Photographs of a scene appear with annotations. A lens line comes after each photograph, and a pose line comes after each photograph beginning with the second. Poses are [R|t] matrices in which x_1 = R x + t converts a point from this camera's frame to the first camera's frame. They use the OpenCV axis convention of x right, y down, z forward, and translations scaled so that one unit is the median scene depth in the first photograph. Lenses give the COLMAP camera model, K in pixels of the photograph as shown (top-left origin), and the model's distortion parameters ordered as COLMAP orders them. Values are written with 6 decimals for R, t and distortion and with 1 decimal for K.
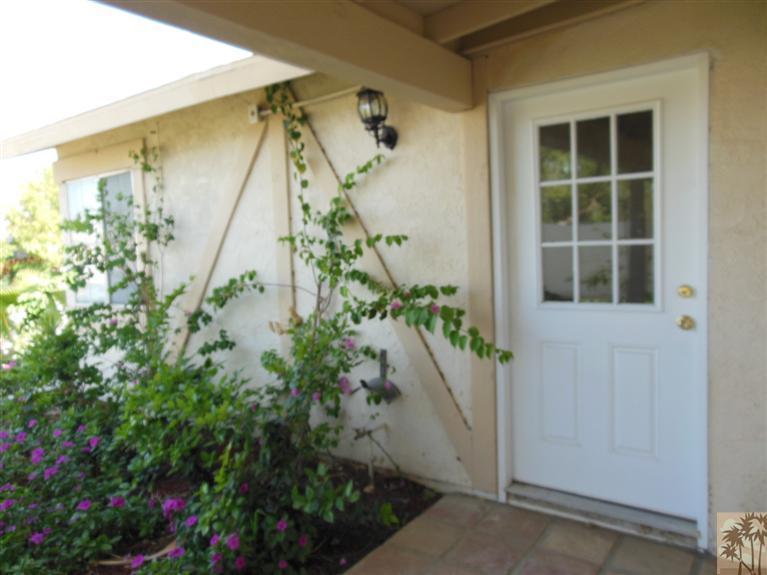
lens RADIAL K [[579.3, 0, 381.8], [0, 579.3, 287.7], [0, 0, 1]] dist [-0.074714, 0.095763]
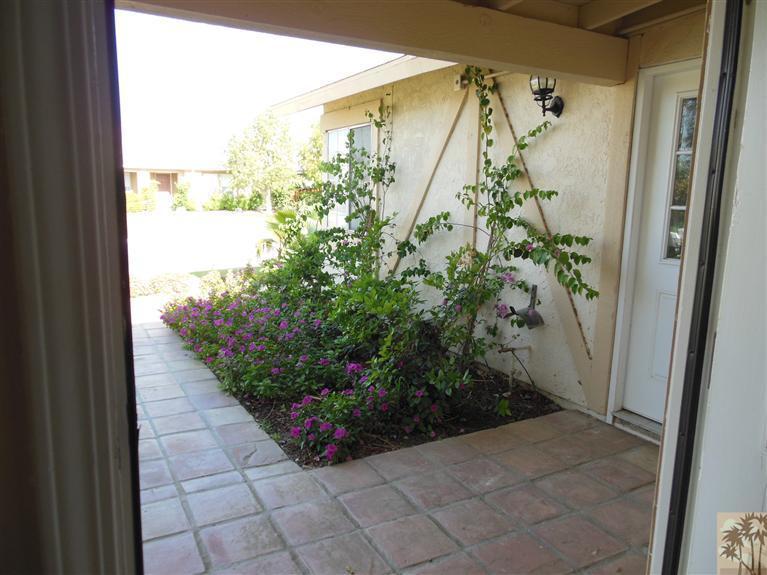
lens RADIAL K [[579.3, 0, 381.8], [0, 579.3, 287.7], [0, 0, 1]] dist [-0.074714, 0.095763]
pose [[0.902611, 0.129330, -0.410569, 0.207768], [-0.089369, 0.989318, 0.115164, 0.001999], [0.421078, -0.067257, 0.904528, -0.219355]]
